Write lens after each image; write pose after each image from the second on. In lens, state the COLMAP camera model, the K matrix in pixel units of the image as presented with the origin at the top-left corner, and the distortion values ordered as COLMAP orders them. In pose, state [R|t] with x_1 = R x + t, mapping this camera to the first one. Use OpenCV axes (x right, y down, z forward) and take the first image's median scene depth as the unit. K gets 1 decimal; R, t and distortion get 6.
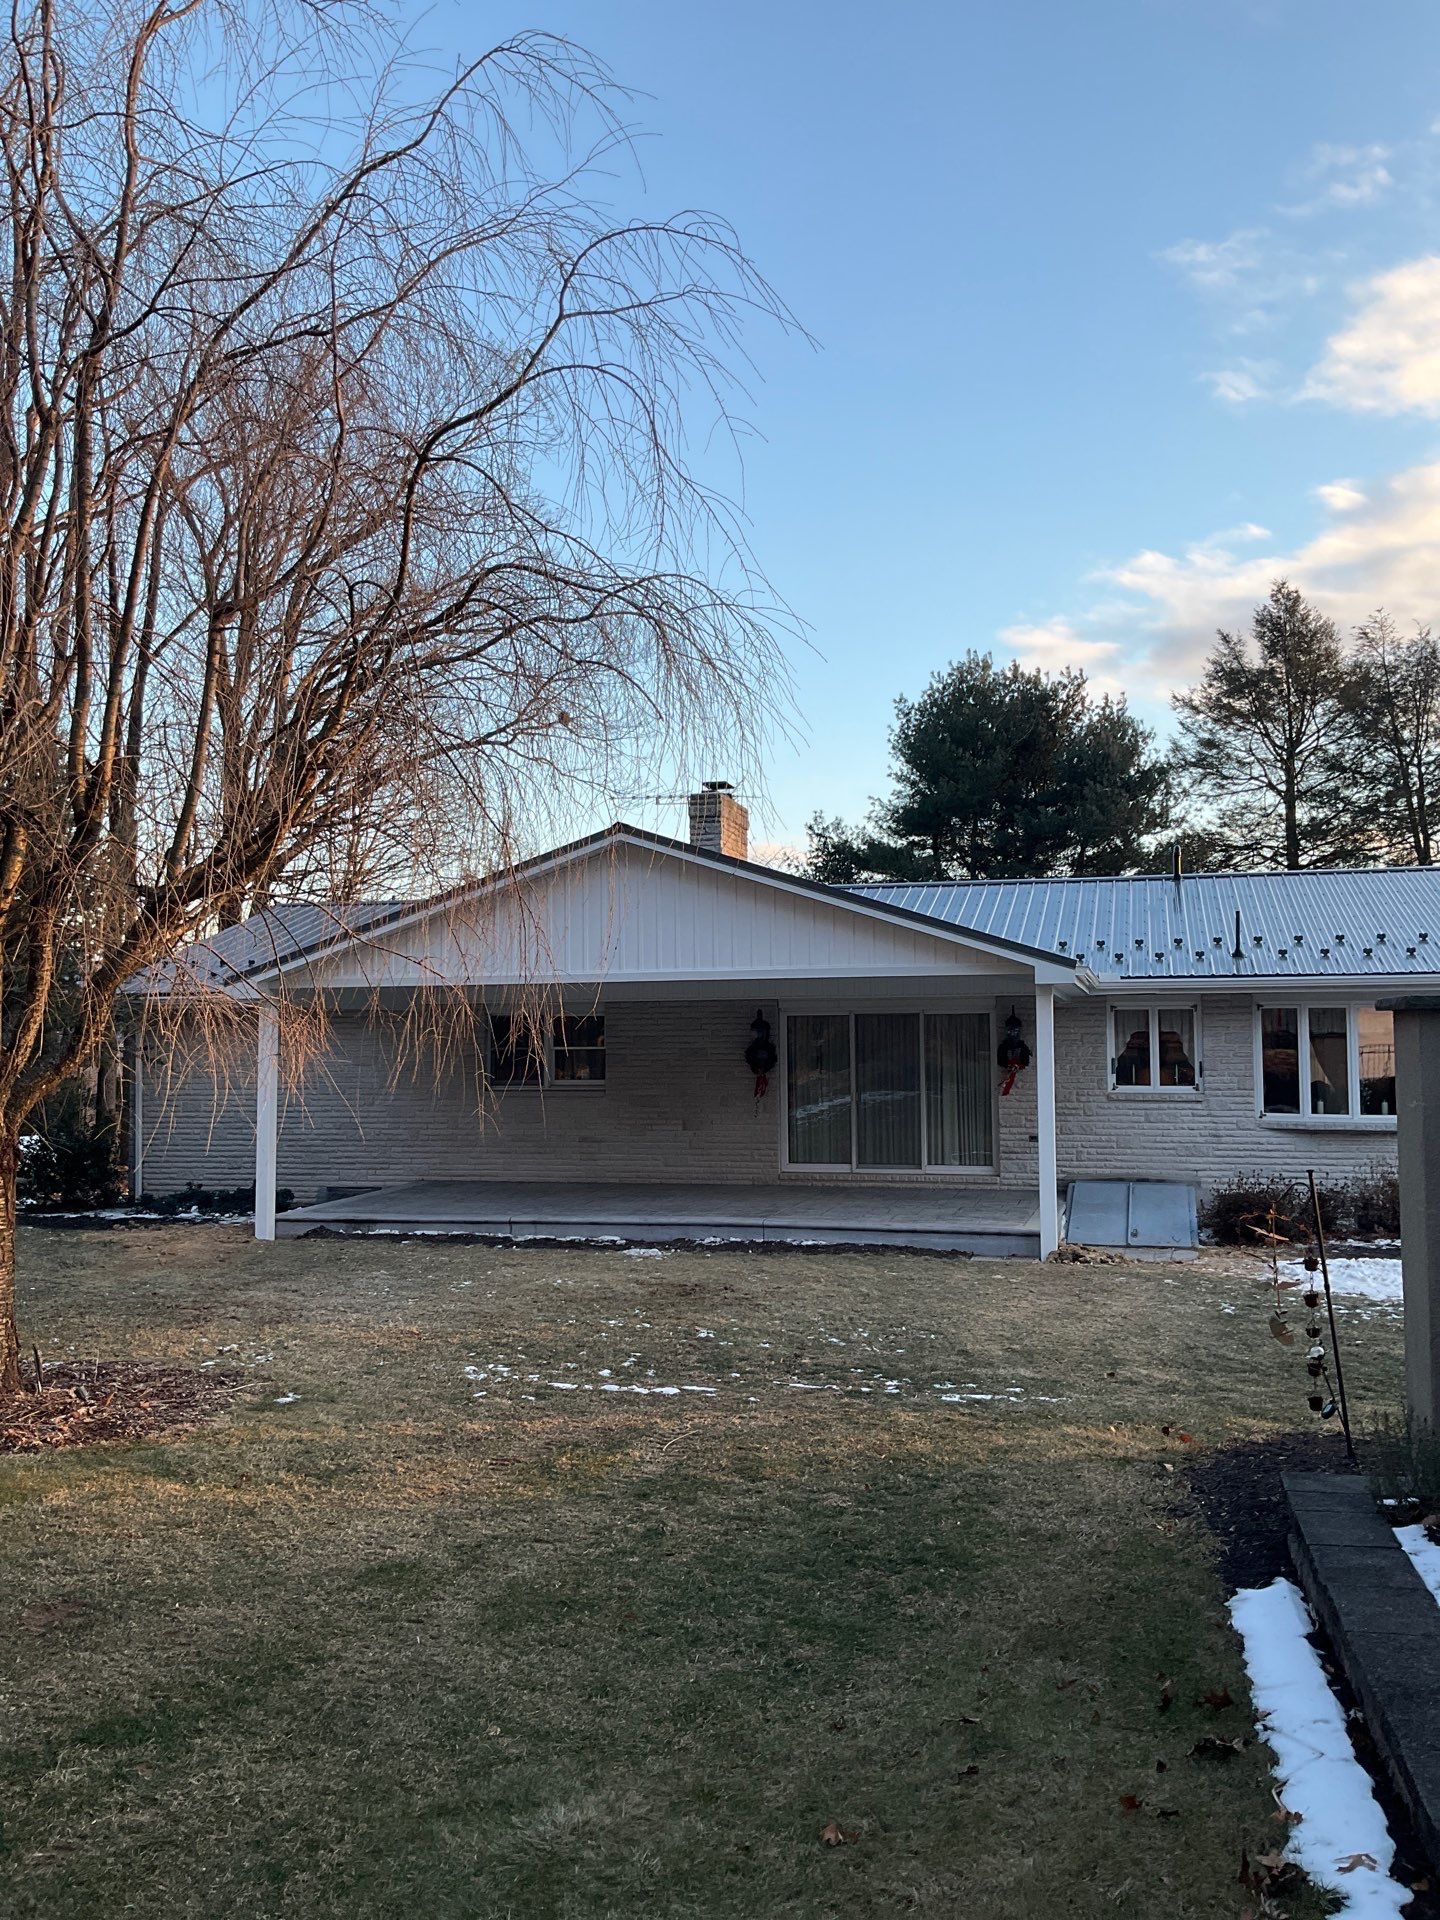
lens RADIAL K [[1571.2, 0, 714.5], [0, 1571.2, 950.6], [0, 0, 1]] dist [0.074494, 0.002091]
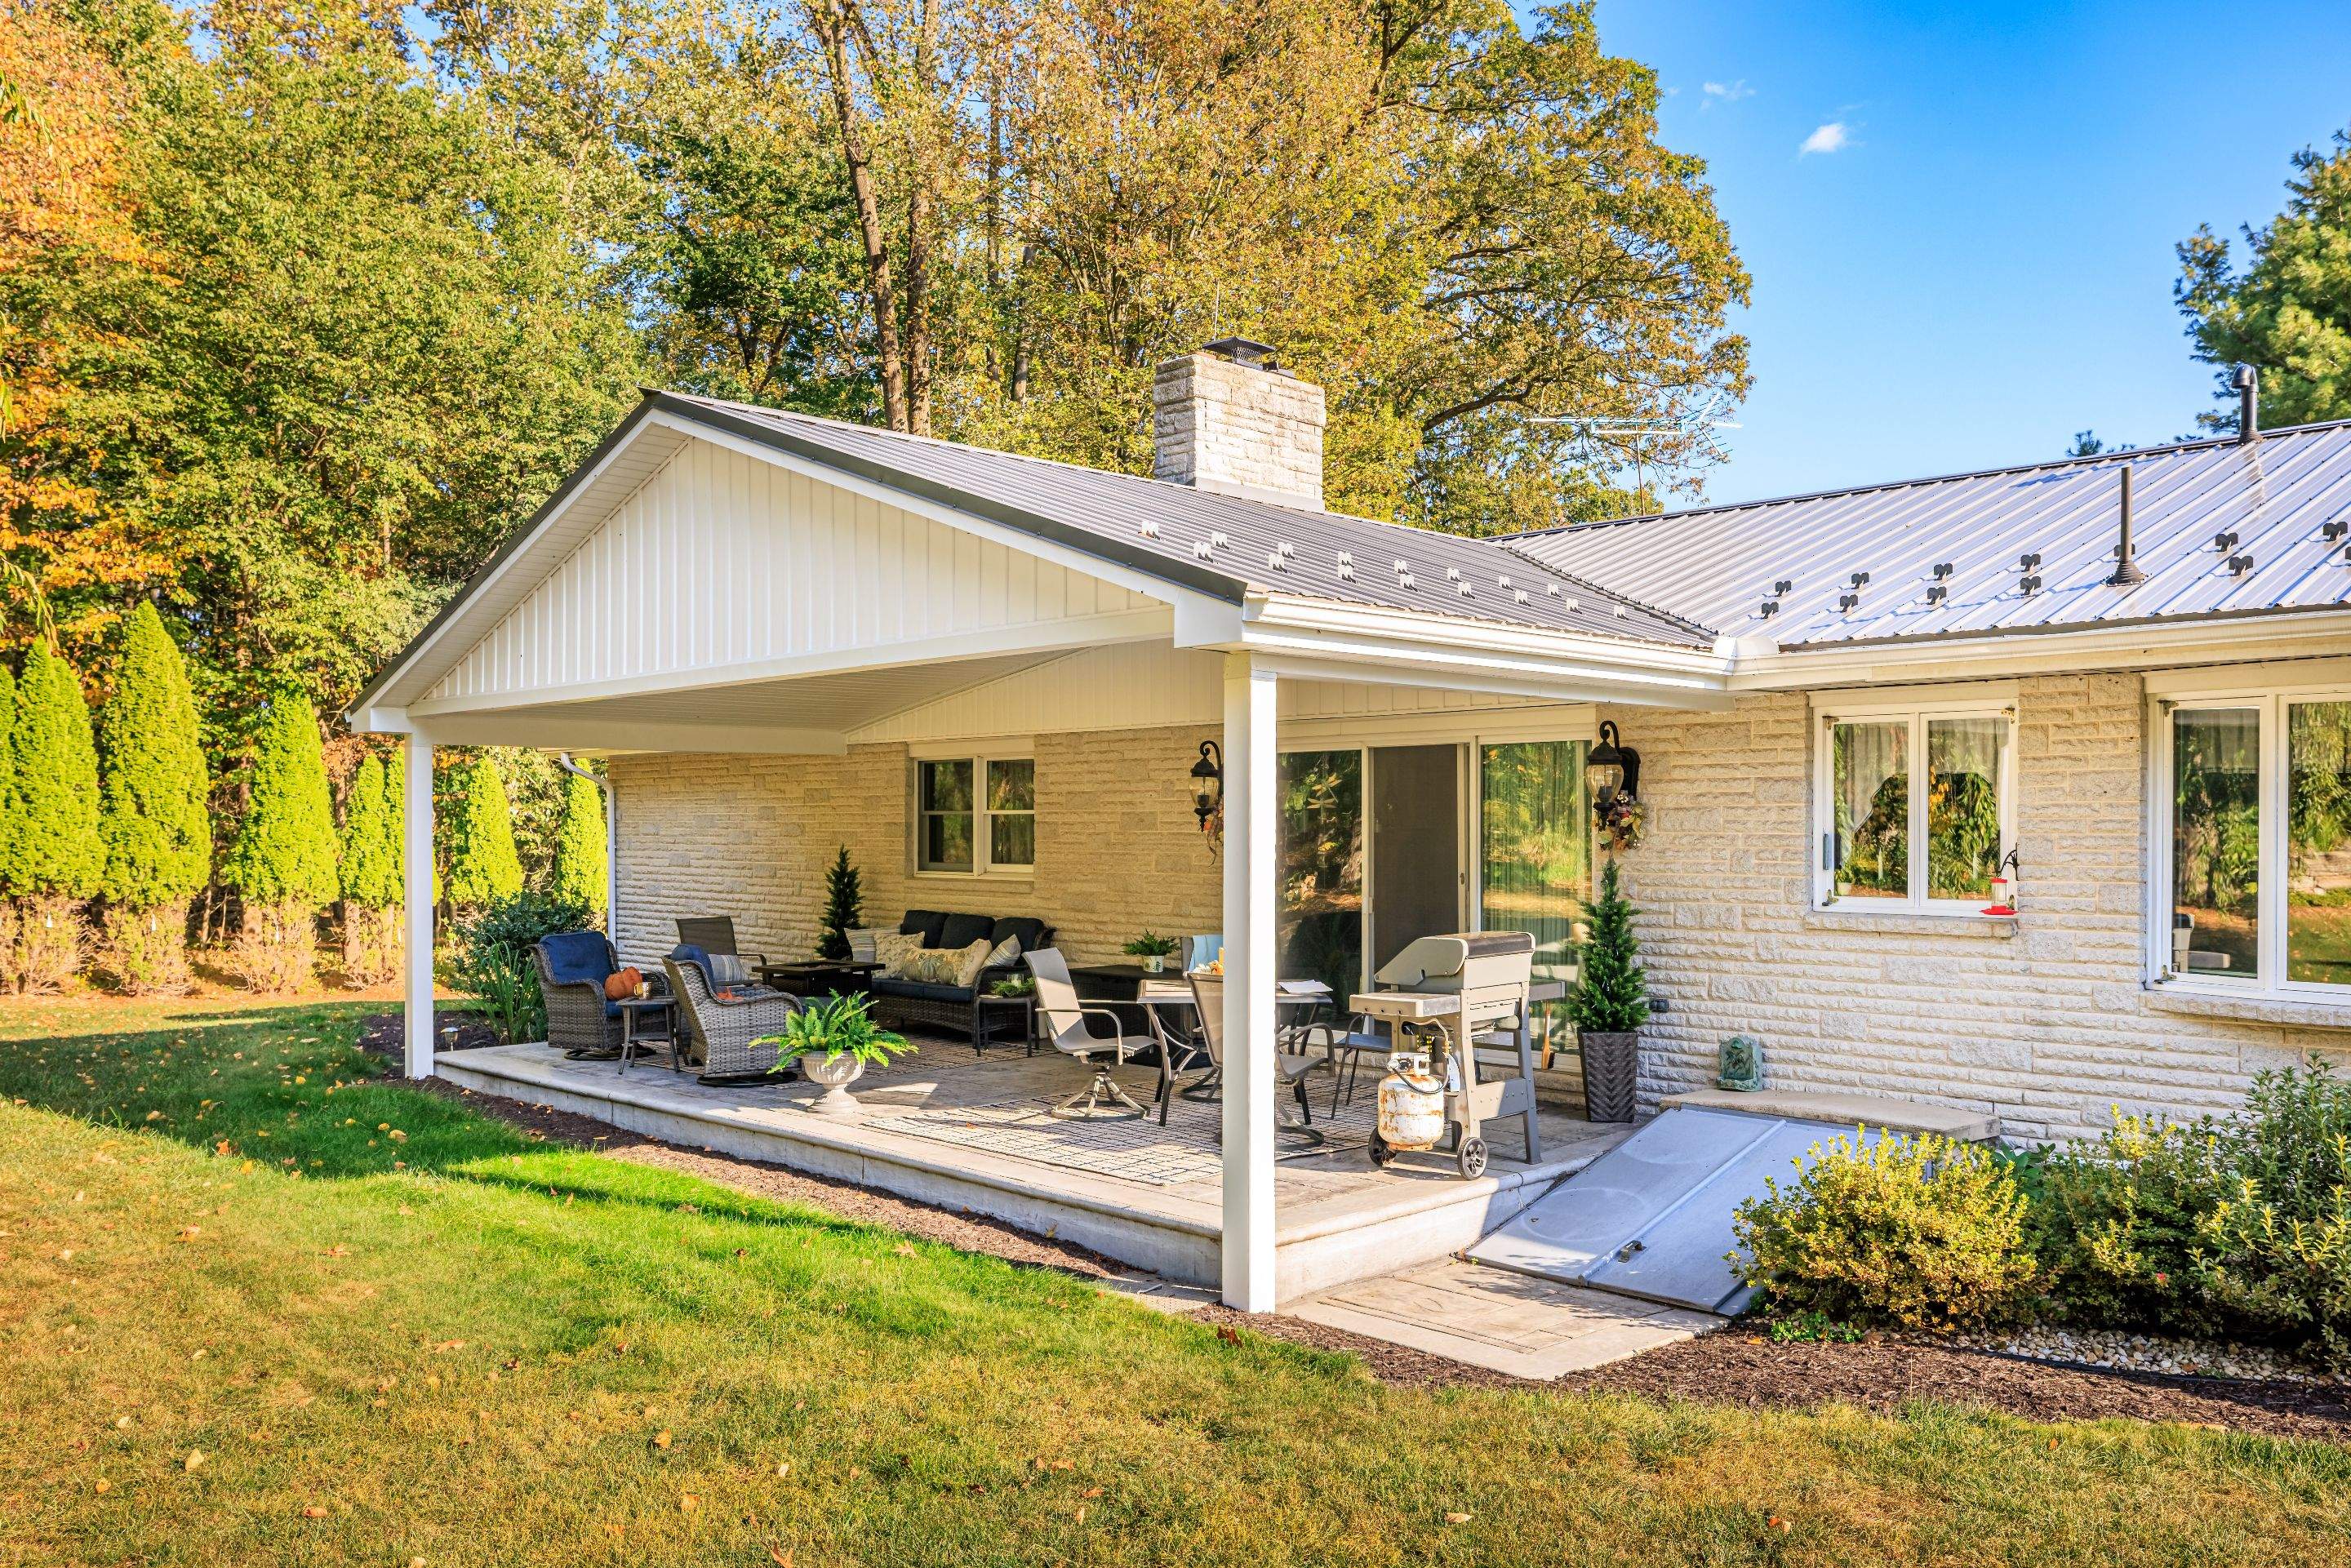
lens RADIAL K [[1848.1, 0, 1164.1], [0, 1848.1, 837.9], [0, 0, 1]] dist [-0.019373, 0.024880]
pose [[0.862252, 0.010586, -0.506369, 0.354199], [0.021089, 0.998164, 0.056778, 0.035999], [0.506041, -0.059635, 0.860446, 0.463130]]
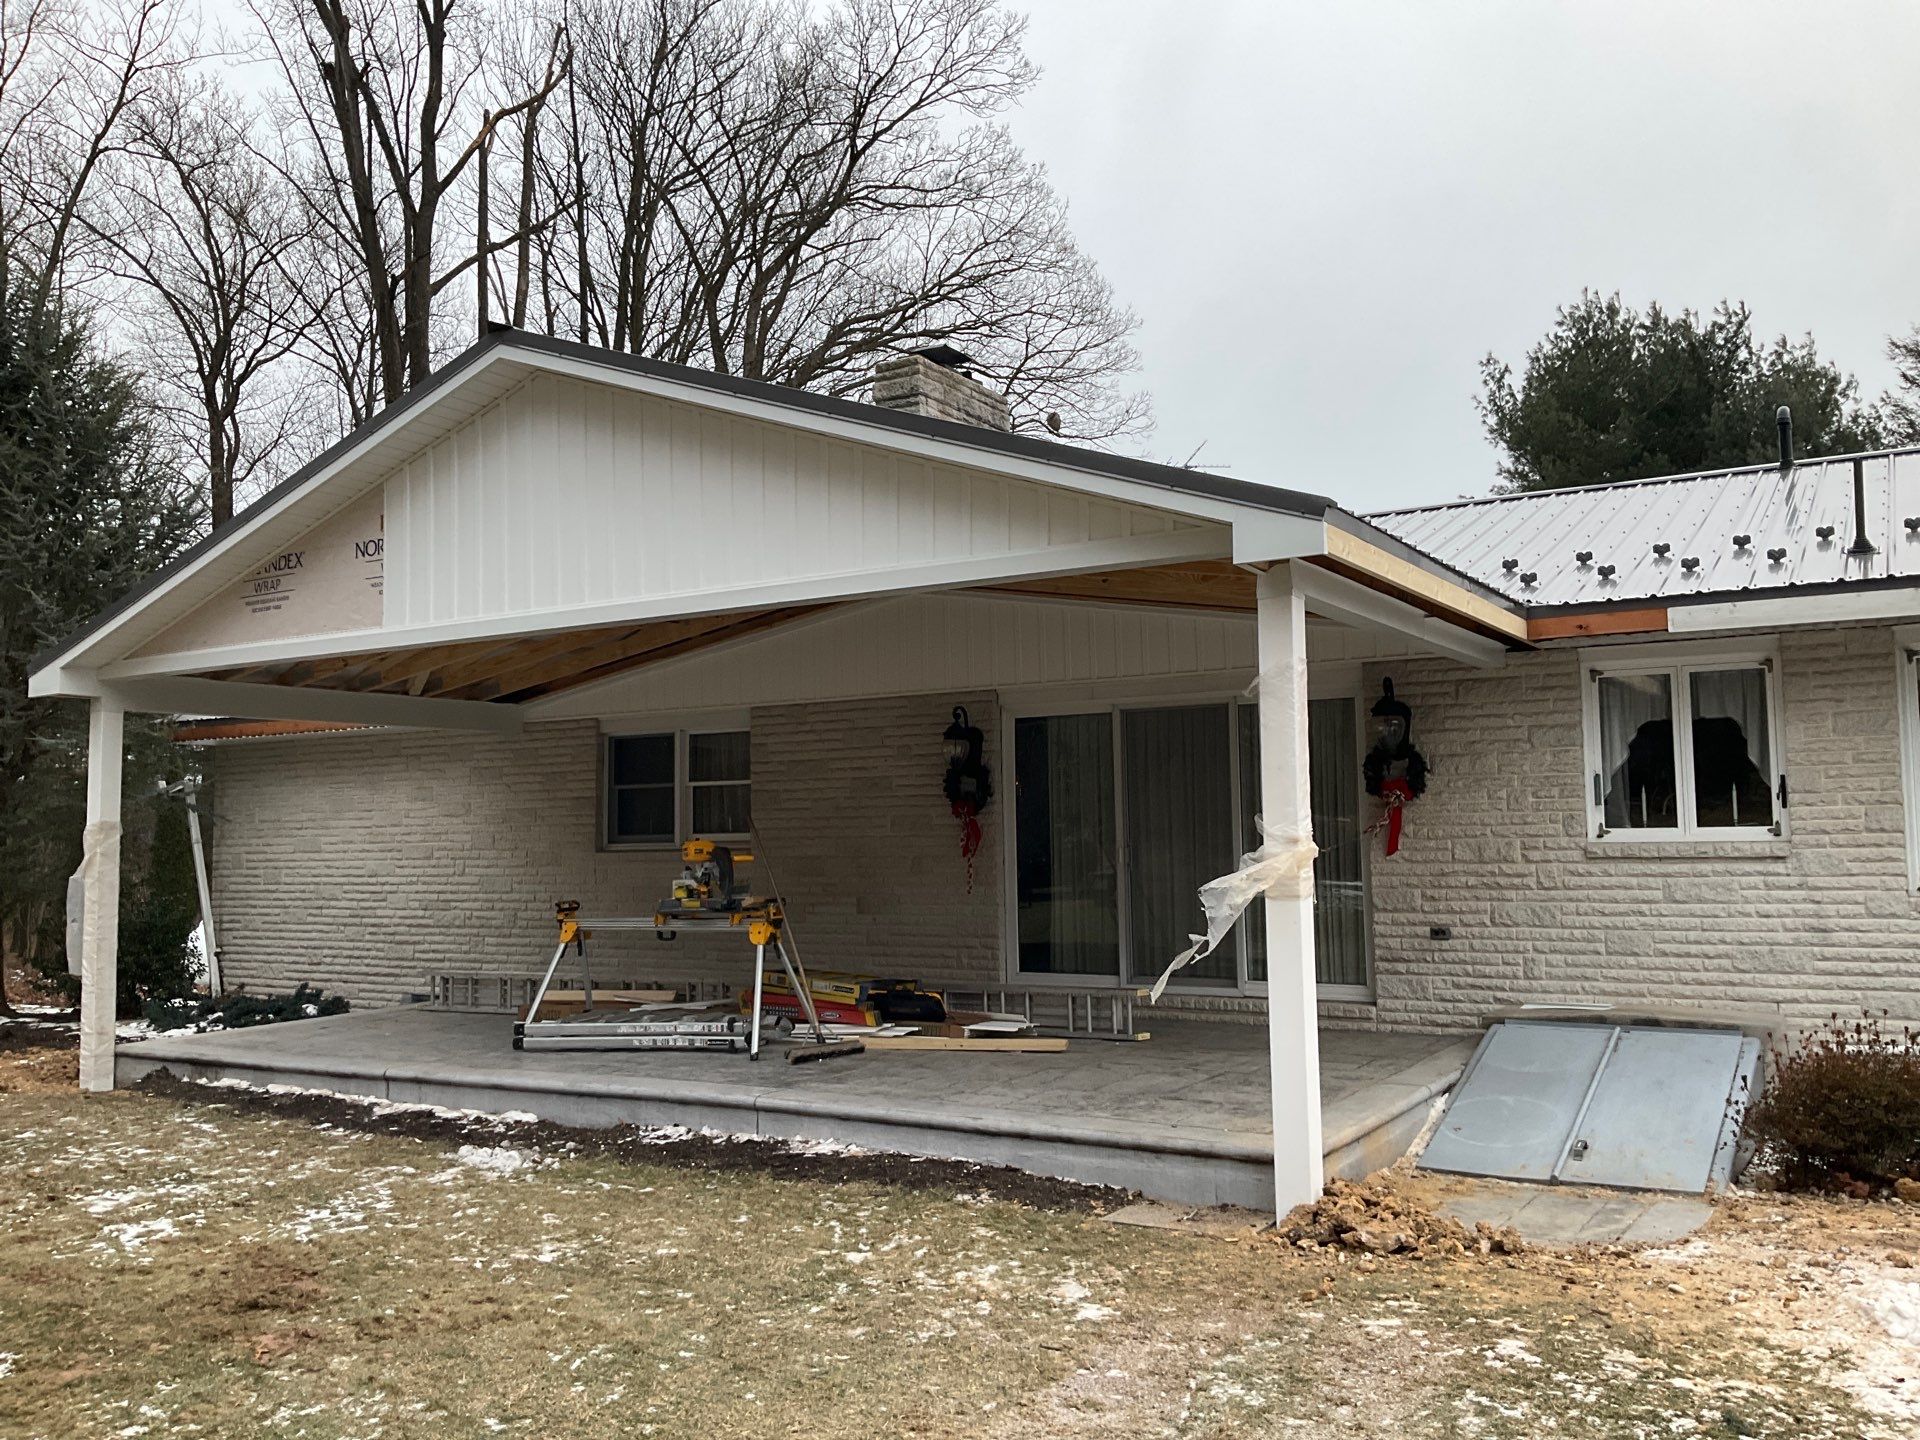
lens RADIAL K [[1585.8, 0, 964.0], [0, 1585.8, 722.2], [0, 0, 1]] dist [0.040256, -0.080210]
pose [[0.962078, -0.026699, -0.271465, 0.196988], [0.024022, 0.999625, -0.013179, 0.053571], [0.271715, 0.006158, 0.962358, 0.460393]]
